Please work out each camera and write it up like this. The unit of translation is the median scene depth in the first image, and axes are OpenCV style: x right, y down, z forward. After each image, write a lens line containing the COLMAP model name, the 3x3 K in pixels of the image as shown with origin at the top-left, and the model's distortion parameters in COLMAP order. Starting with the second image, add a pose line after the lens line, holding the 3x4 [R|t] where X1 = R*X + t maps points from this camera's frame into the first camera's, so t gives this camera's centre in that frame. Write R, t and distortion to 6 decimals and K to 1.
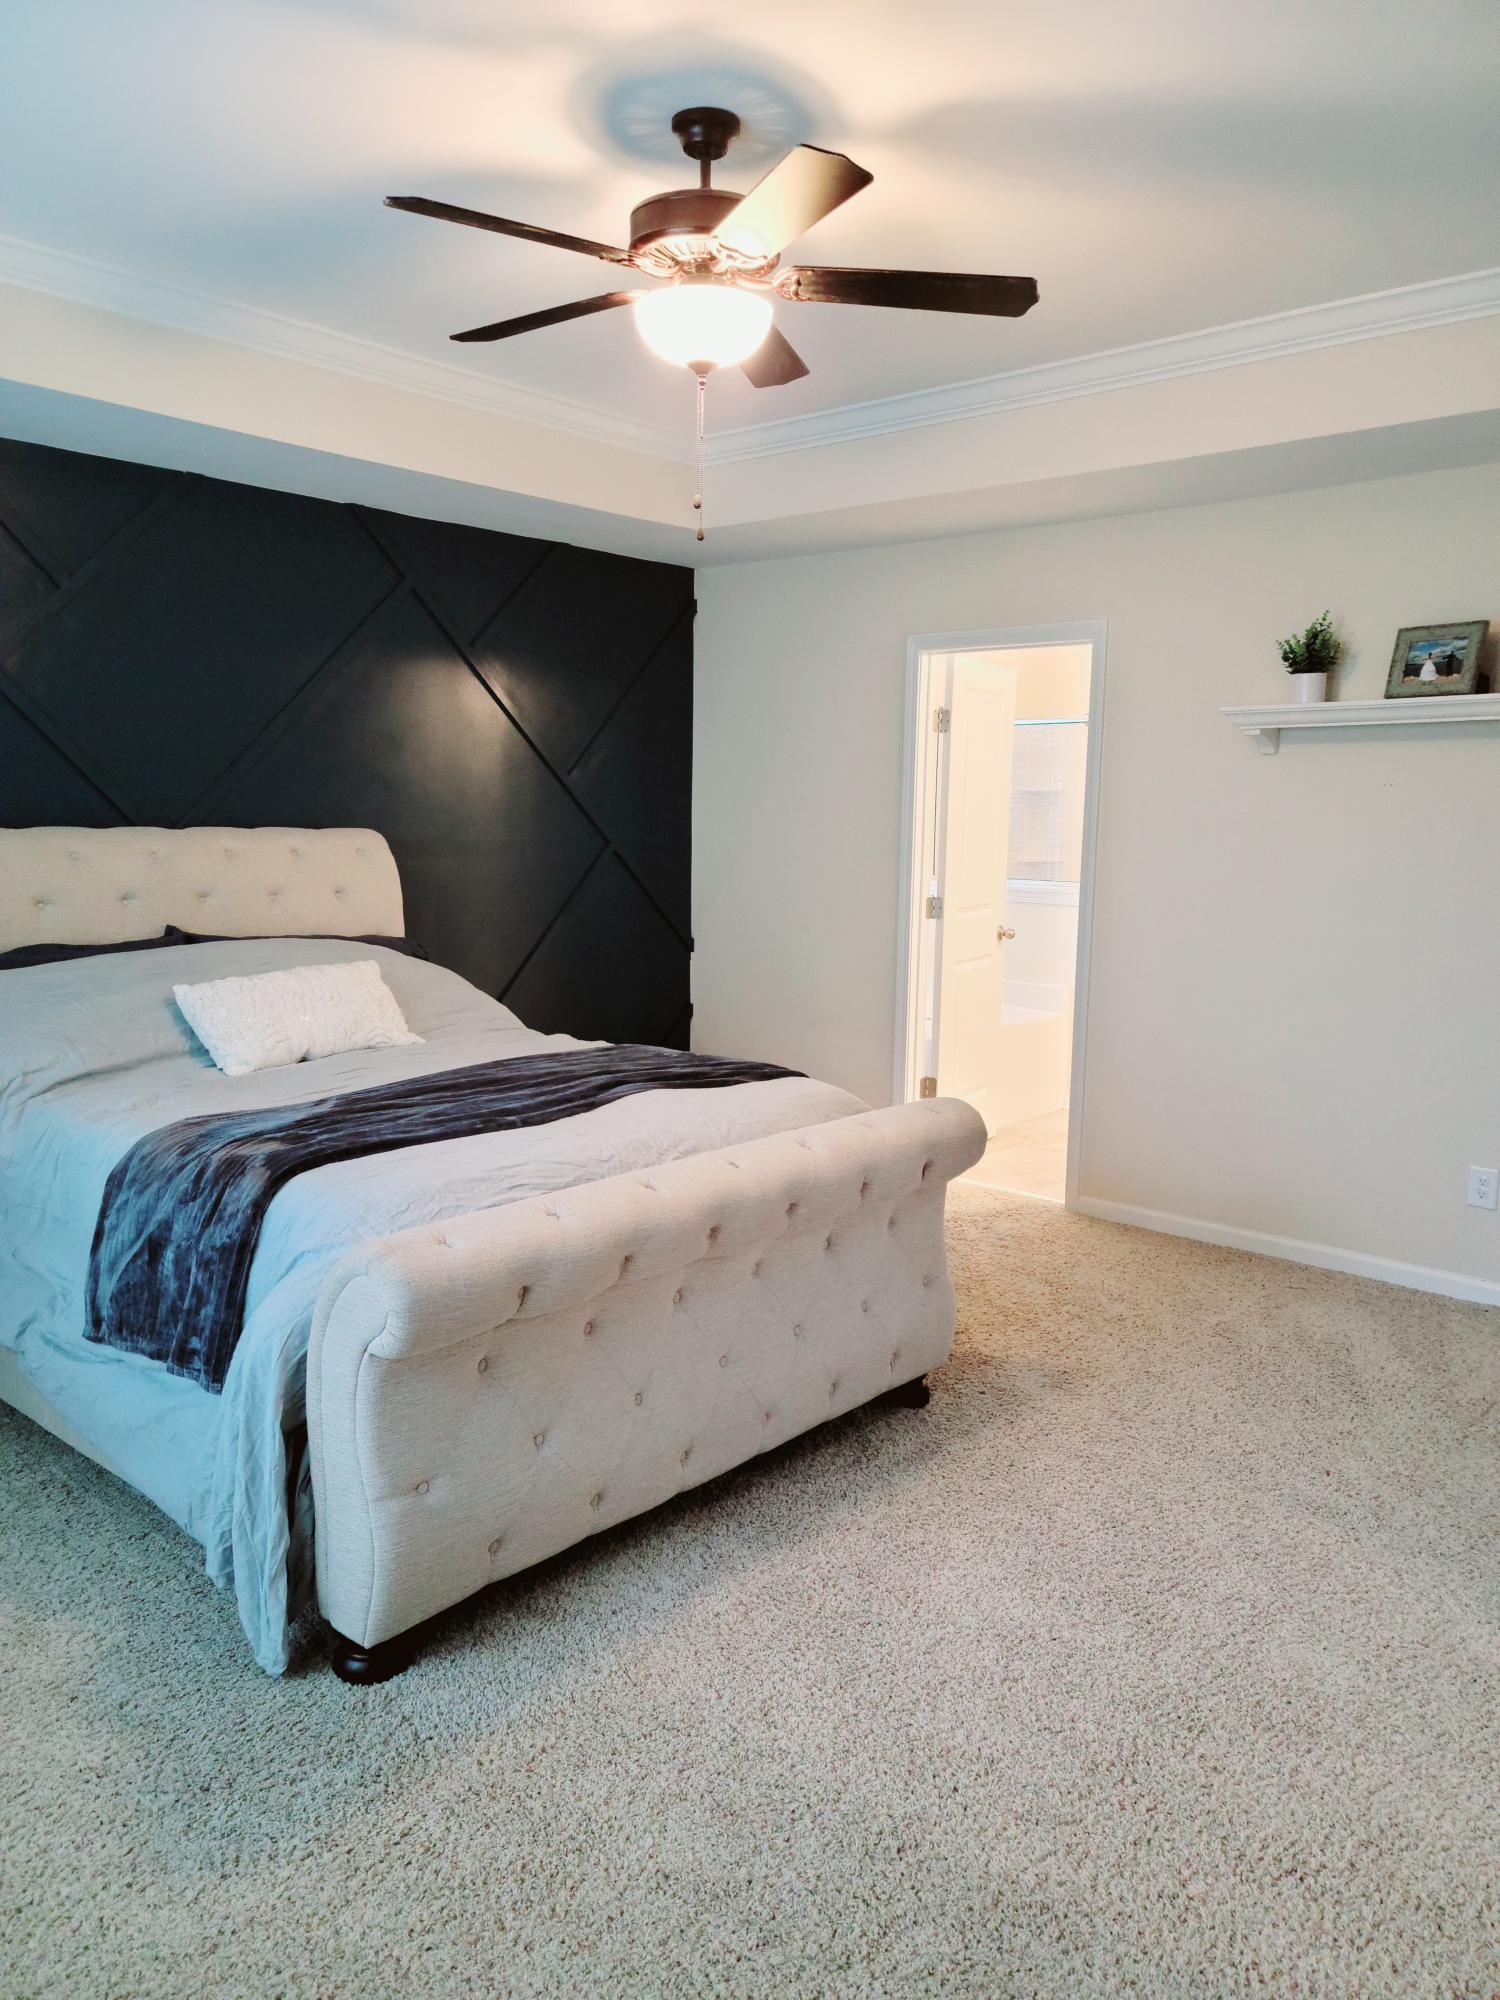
lens RADIAL K [[1450.6, 0, 745.8], [0, 1450.6, 1018.2], [0, 0, 1]] dist [0.078037, -0.069135]
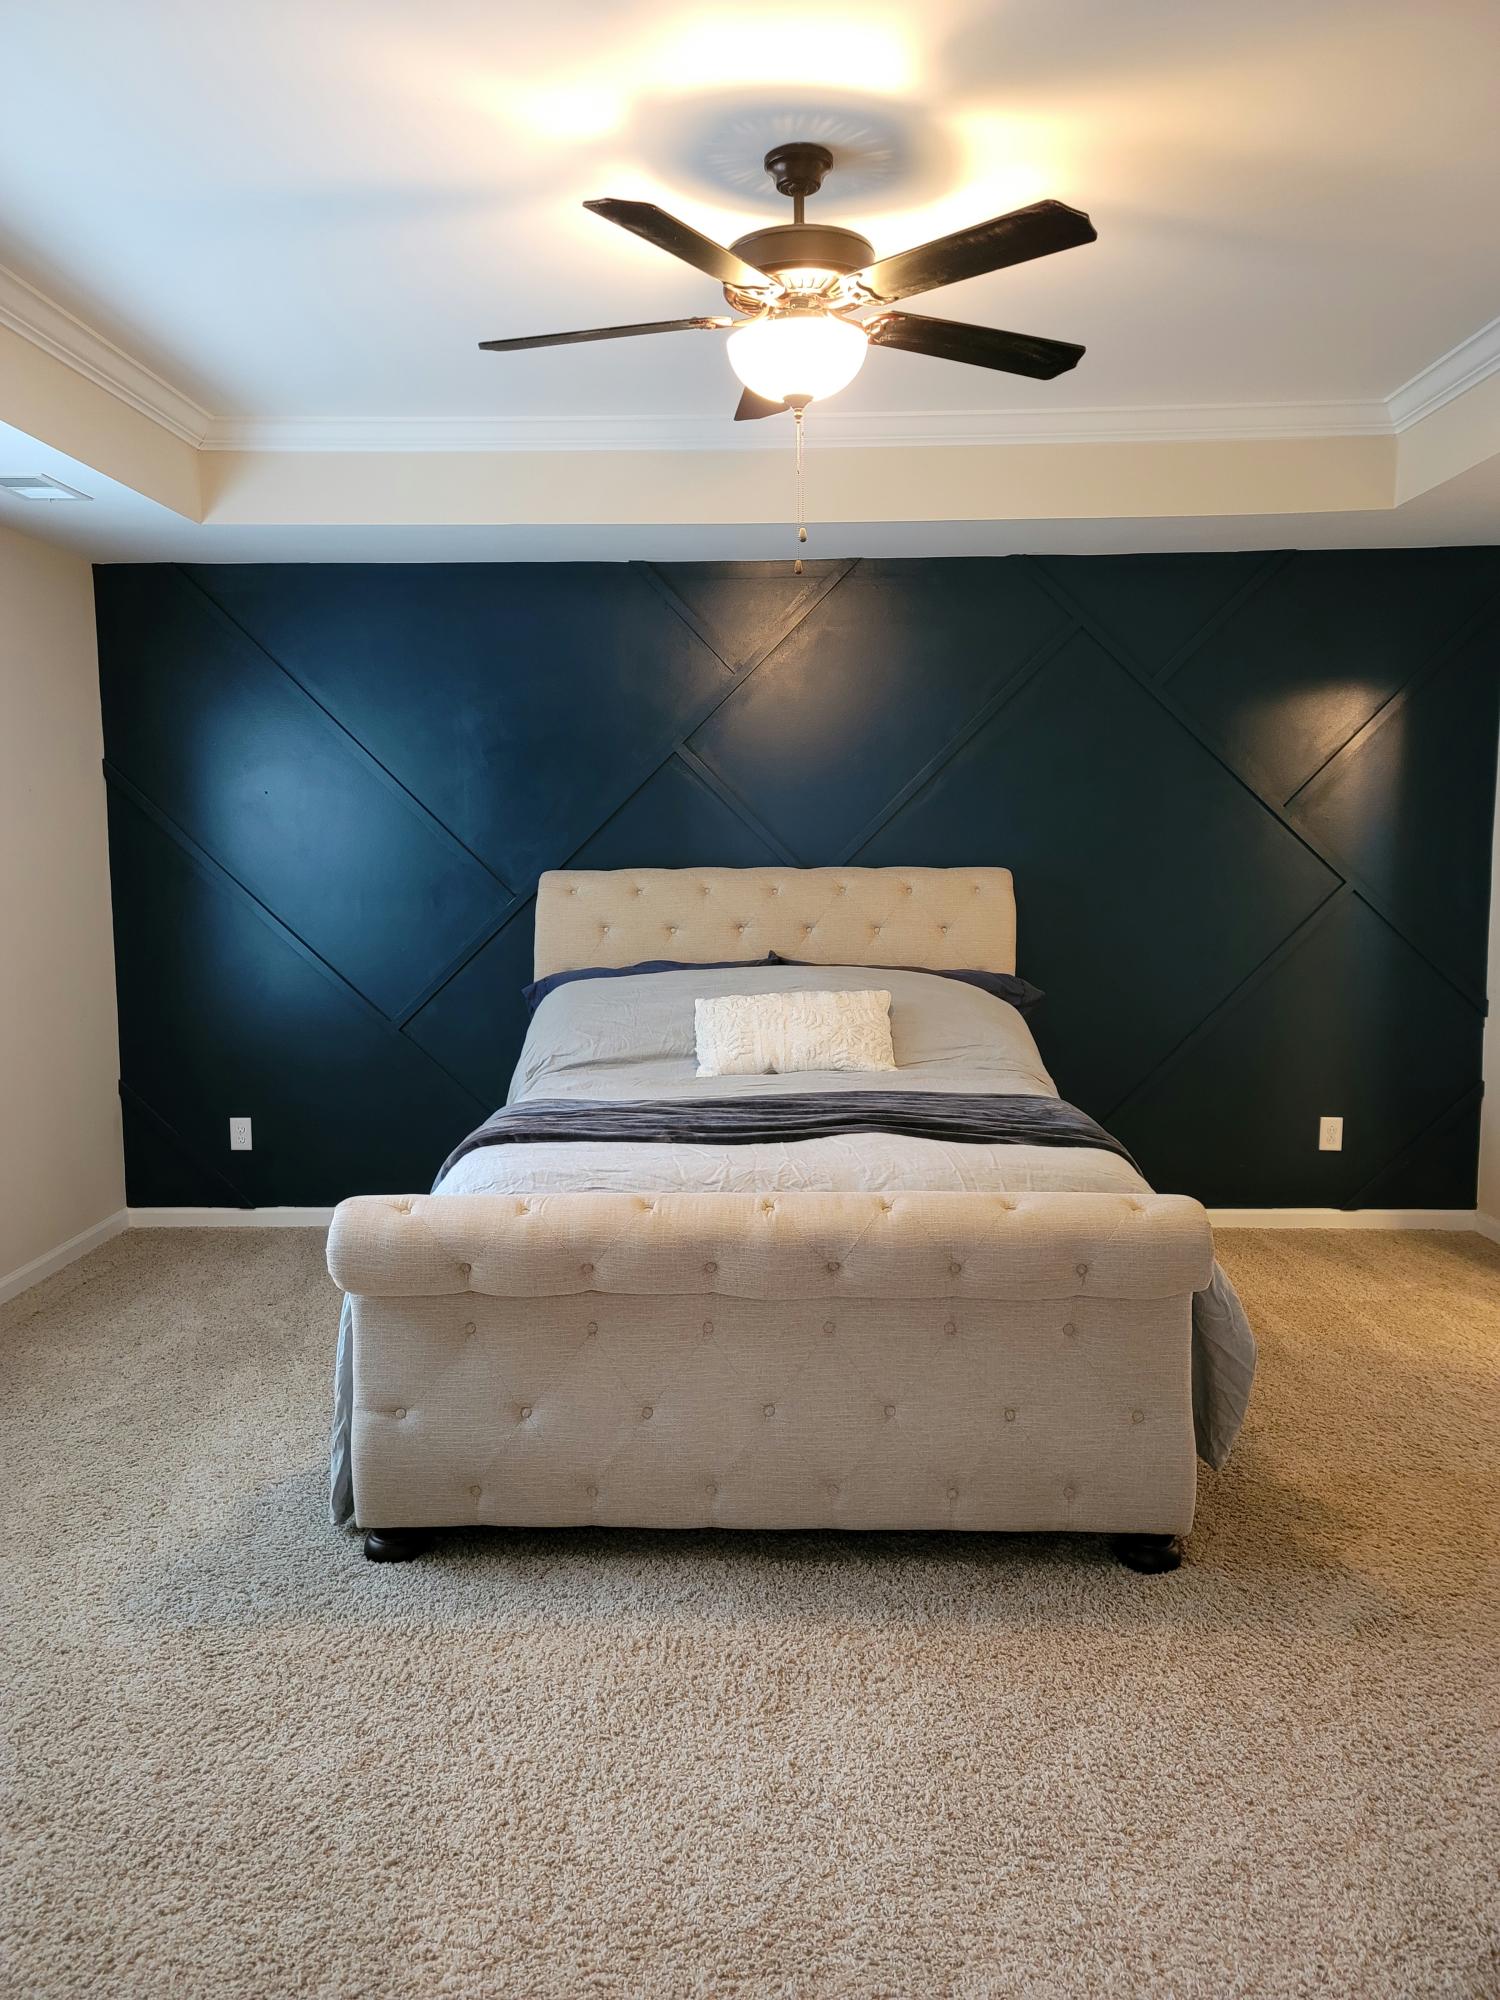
lens RADIAL K [[1450.6, 0, 745.8], [0, 1450.6, 1018.2], [0, 0, 1]] dist [0.078037, -0.069135]
pose [[0.649437, 0.077690, -0.756436, 0.627020], [-0.098807, 0.994955, 0.017356, -0.036776], [0.753968, 0.063470, 0.653837, 0.304368]]
